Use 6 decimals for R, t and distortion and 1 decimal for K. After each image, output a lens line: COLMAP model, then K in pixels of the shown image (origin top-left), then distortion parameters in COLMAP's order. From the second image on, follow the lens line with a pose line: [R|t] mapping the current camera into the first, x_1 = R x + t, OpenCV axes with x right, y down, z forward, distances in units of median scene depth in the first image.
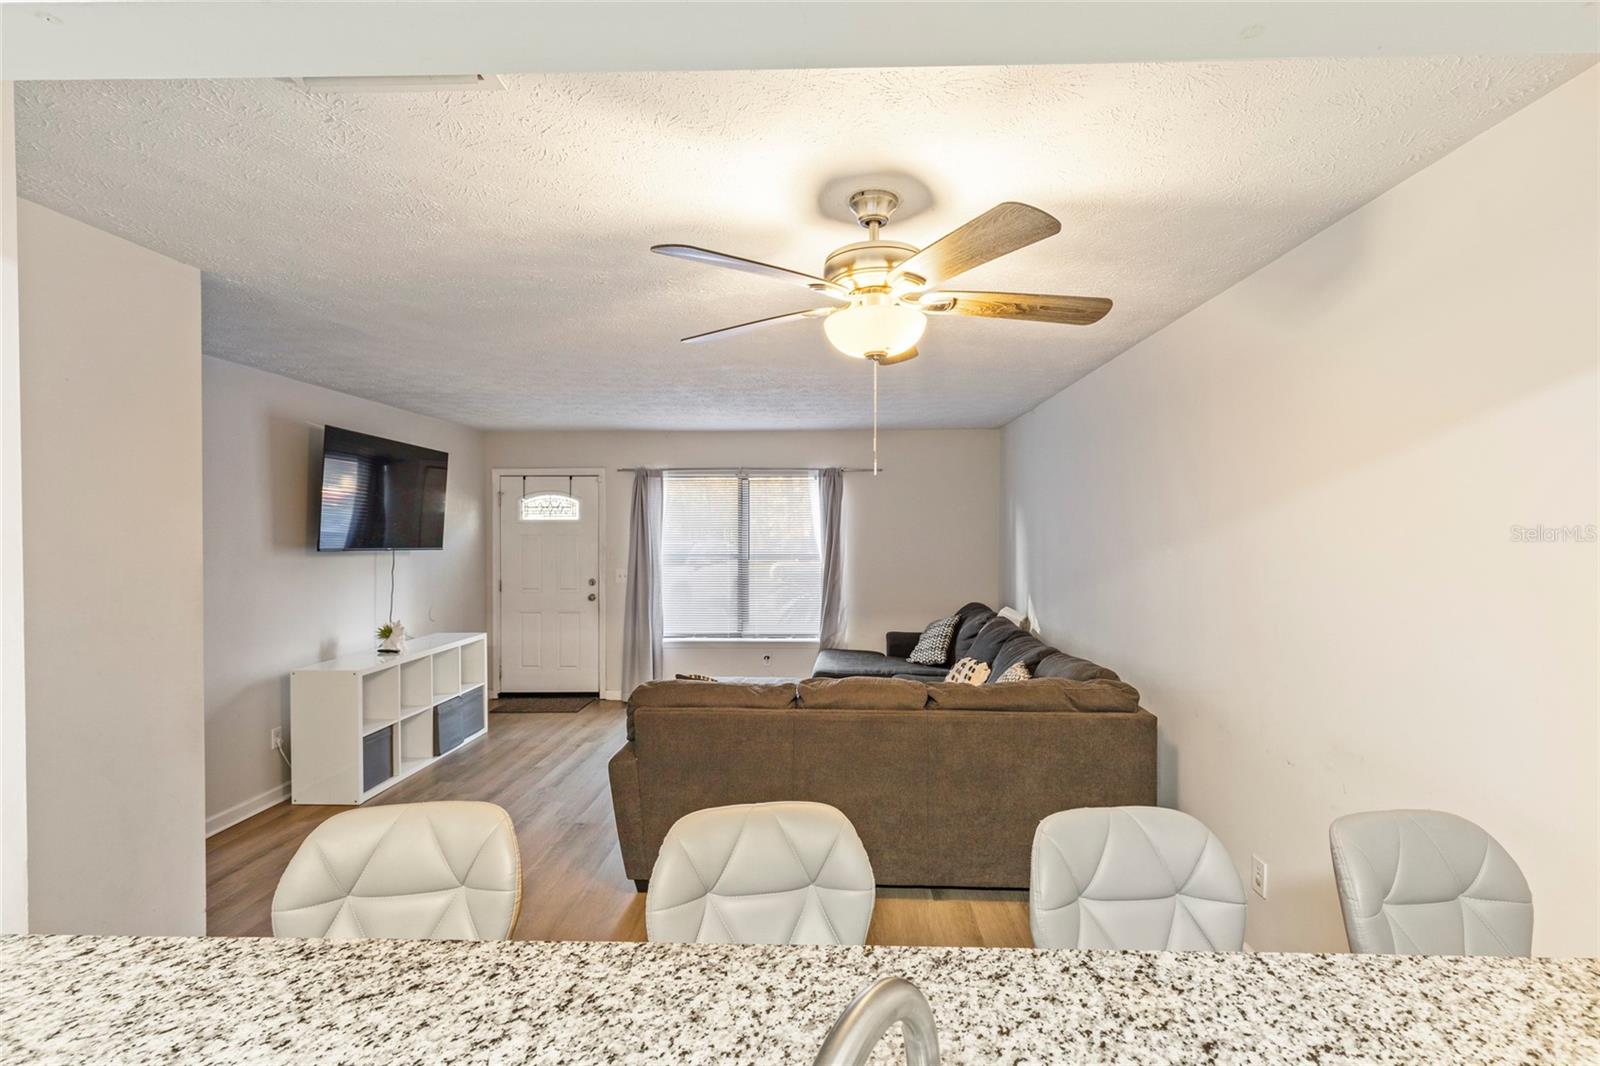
lens RADIAL K [[707.7, 0, 823.8], [0, 707.7, 524.2], [0, 0, 1]] dist [0.001129, -0.000223]
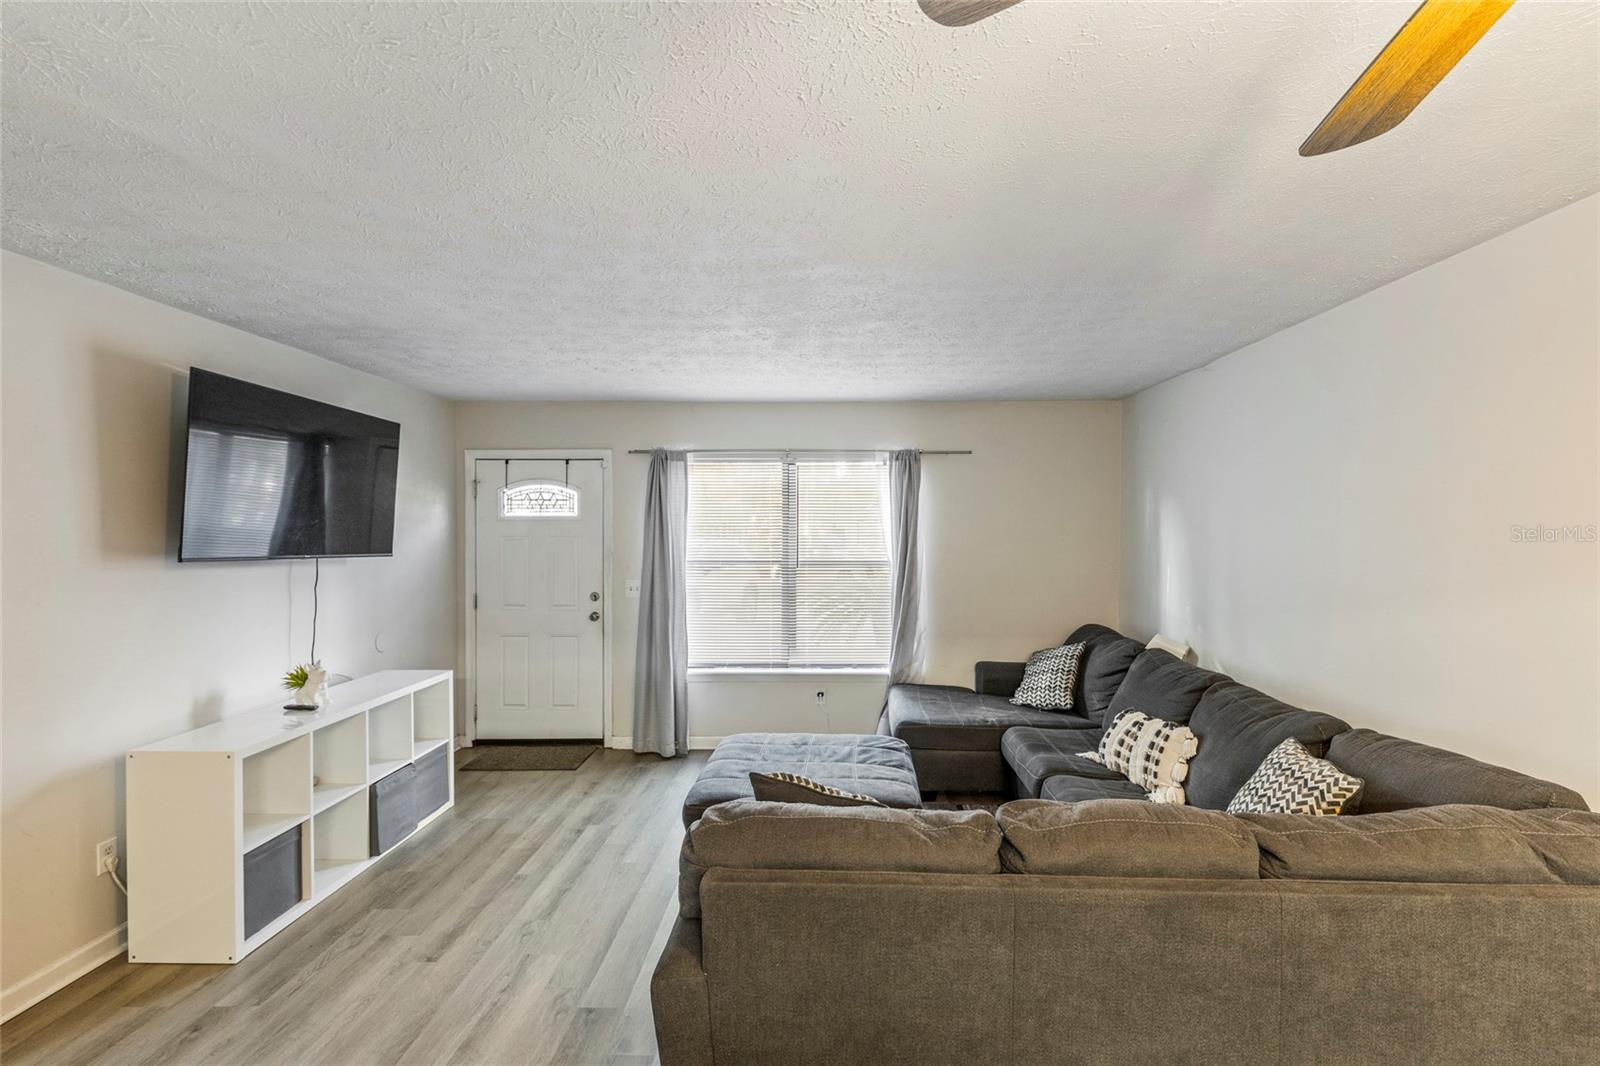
lens RADIAL K [[707.7, 0, 823.8], [0, 707.7, 524.2], [0, 0, 1]] dist [0.001129, -0.000223]
pose [[0.999943, 0.001250, 0.010600, -0.102261], [-0.001259, 0.999999, 0.000879, 0.001789], [-0.010599, -0.000892, 0.999943, 0.268252]]
